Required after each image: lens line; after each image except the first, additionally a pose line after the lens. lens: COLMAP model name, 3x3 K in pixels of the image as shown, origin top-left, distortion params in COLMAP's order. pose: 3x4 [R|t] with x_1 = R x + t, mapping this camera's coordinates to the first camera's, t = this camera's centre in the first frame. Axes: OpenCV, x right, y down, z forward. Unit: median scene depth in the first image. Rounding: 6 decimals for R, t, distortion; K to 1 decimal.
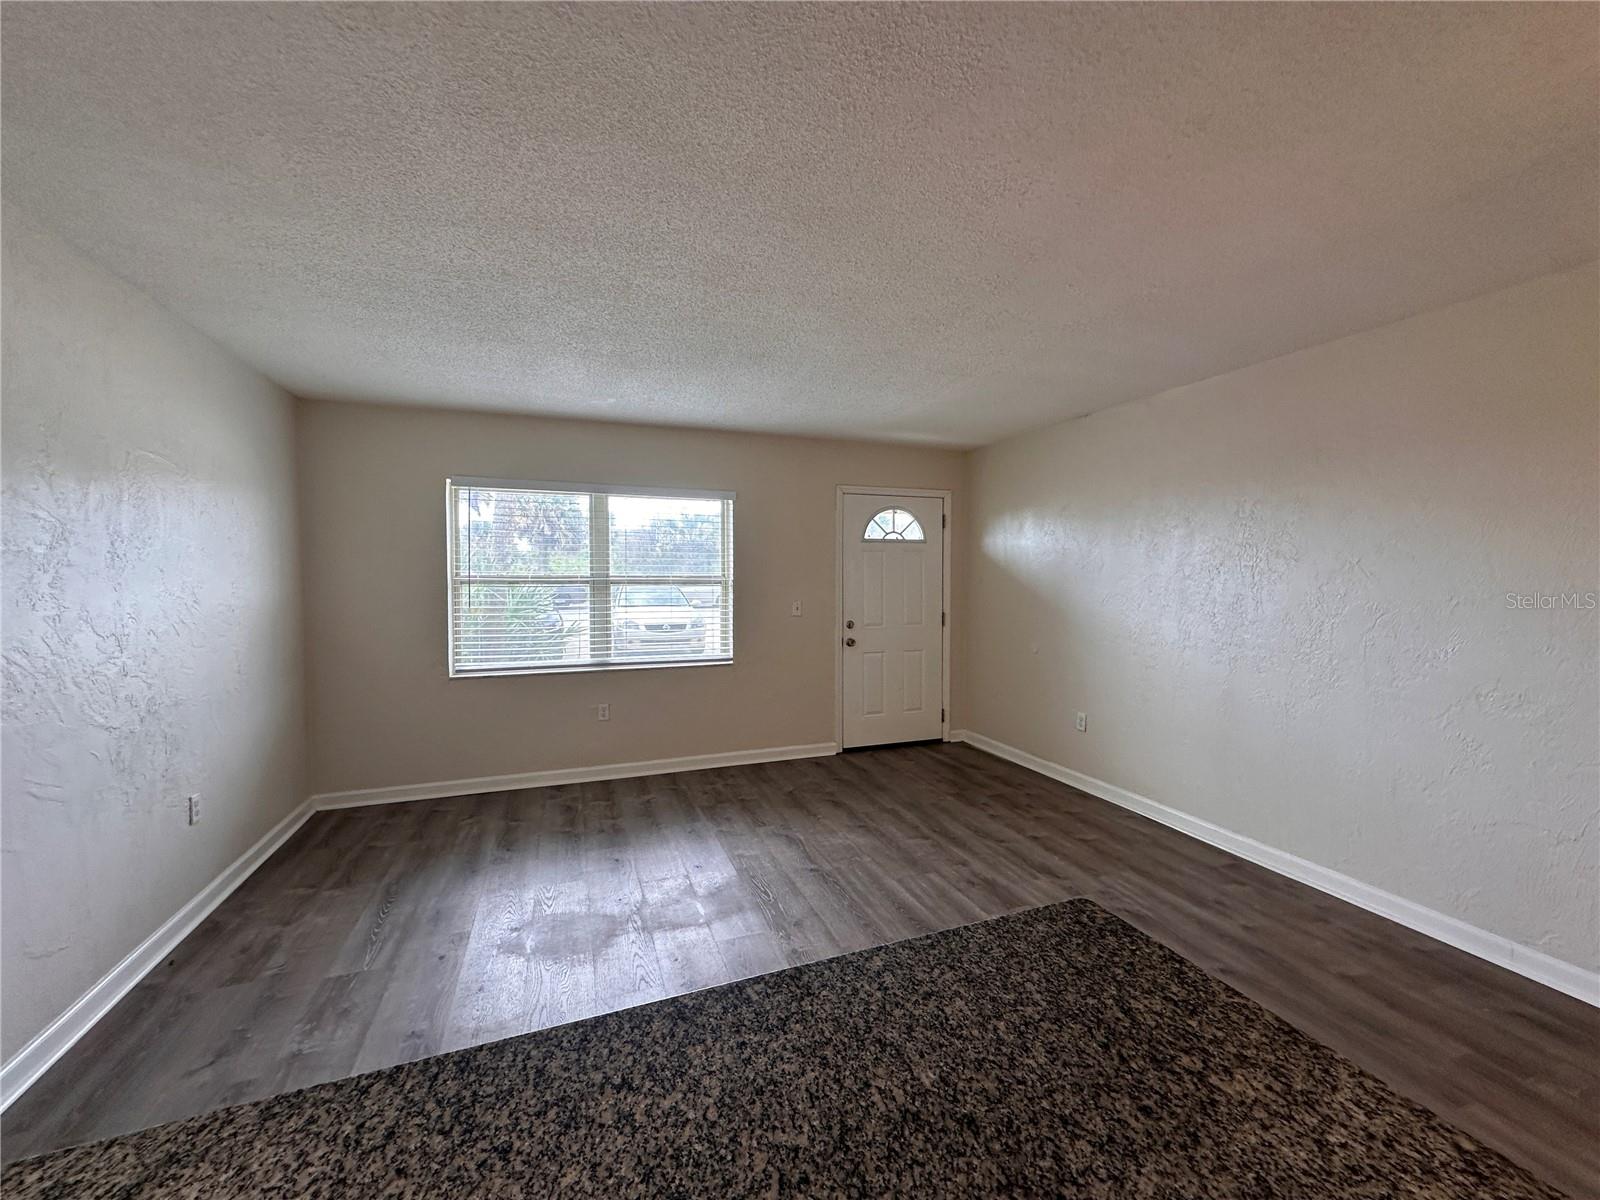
lens RADIAL K [[646.4, 0, 800.0], [0, 646.4, 600.0], [0, 0, 1]] dist [0.010750, -0.000705]
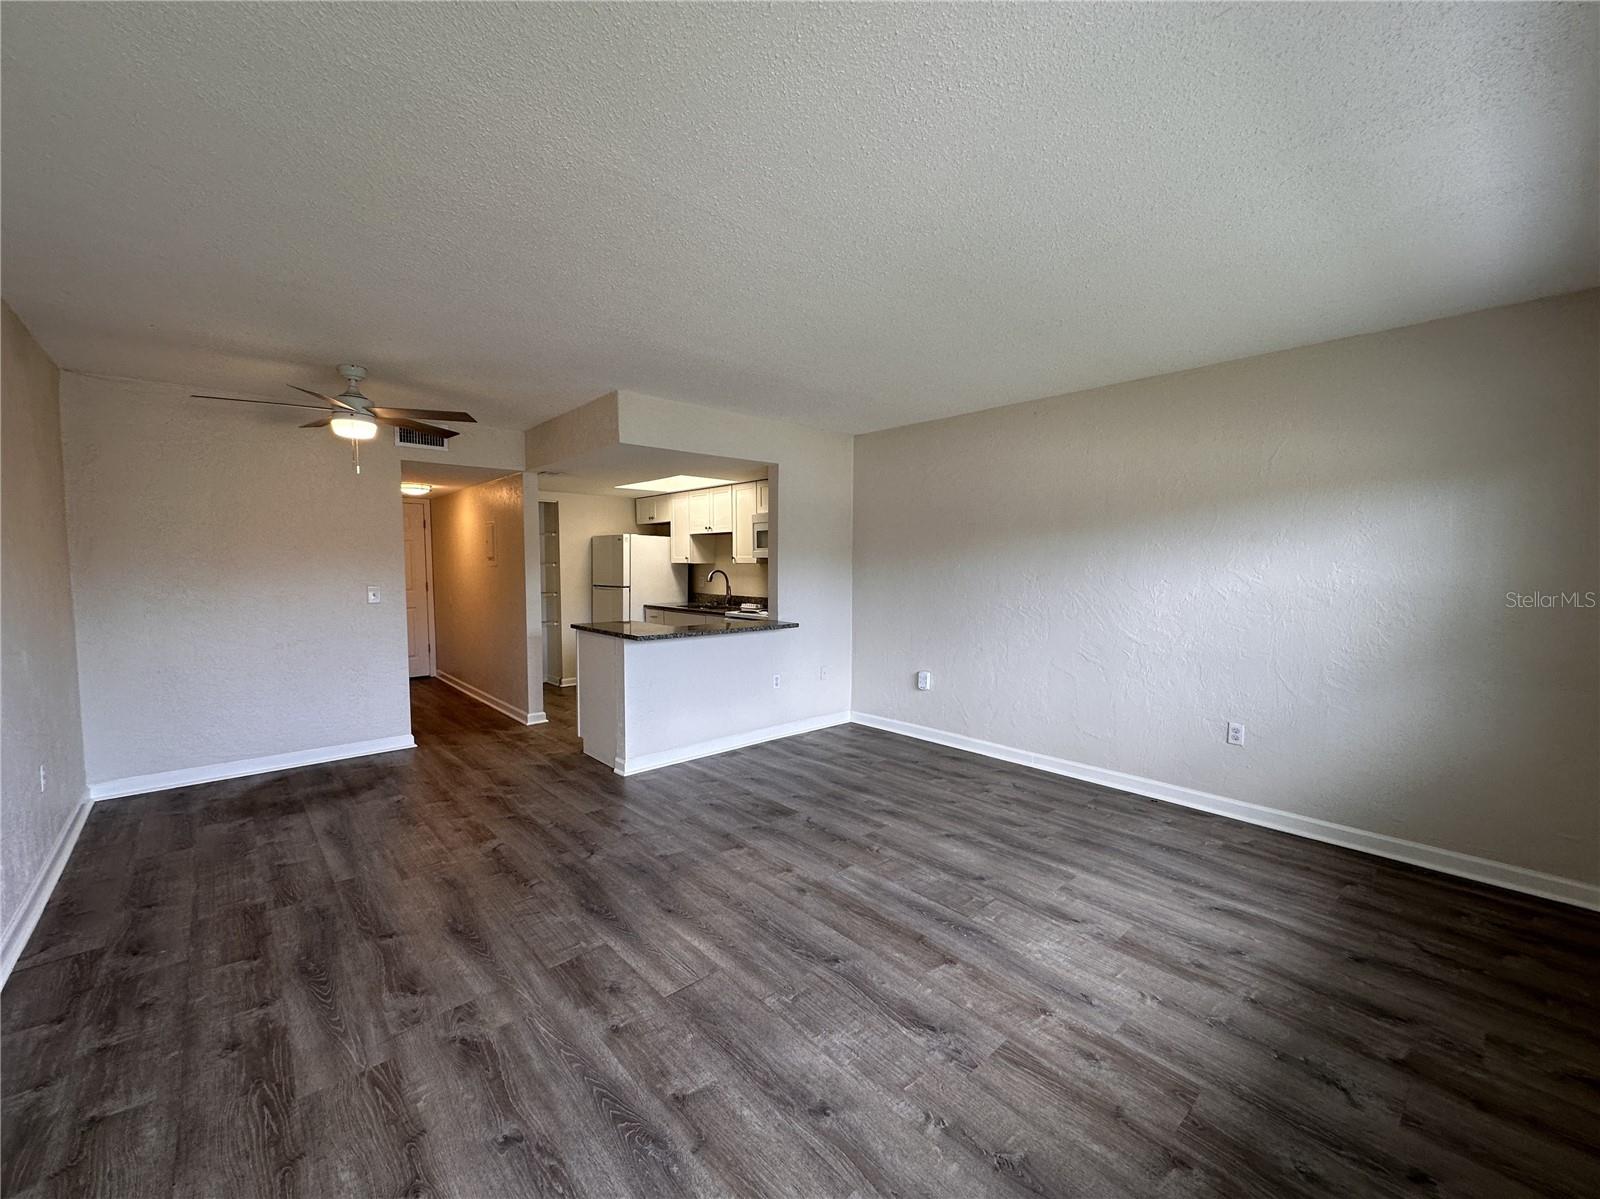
lens RADIAL K [[646.4, 0, 800.0], [0, 646.4, 599.5], [0, 0, 1]] dist [0.010750, -0.000705]
pose [[-0.928938, 0.022197, -0.369569, 0.245623], [-0.014809, 0.995175, 0.096995, -0.041795], [0.369939, 0.095576, -0.924127, 1.264186]]
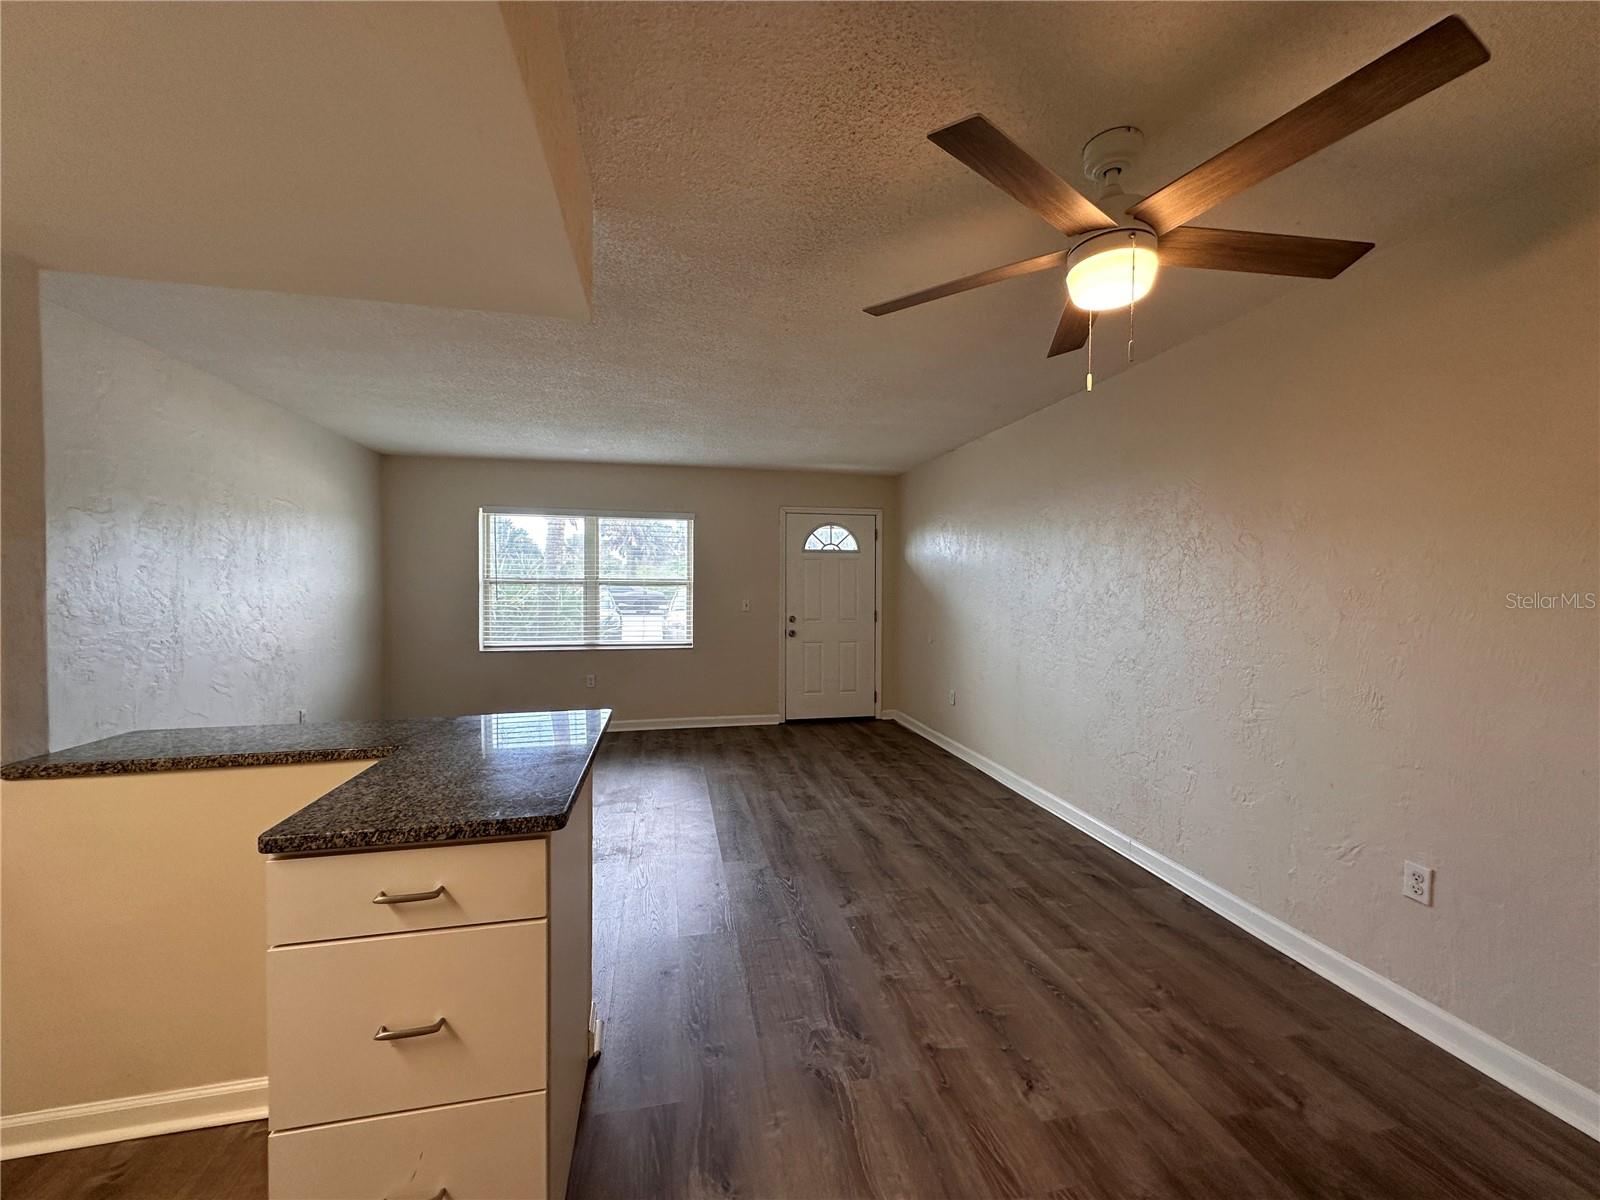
lens RADIAL K [[646.4, 0, 800.0], [0, 646.4, 600.0], [0, 0, 1]] dist [0.010750, -0.000705]
pose [[0.989240, 0.007207, -0.146126, 0.353649], [-0.009625, 0.999828, -0.015843, 0.027248], [0.145987, 0.017079, 0.989139, -0.282986]]
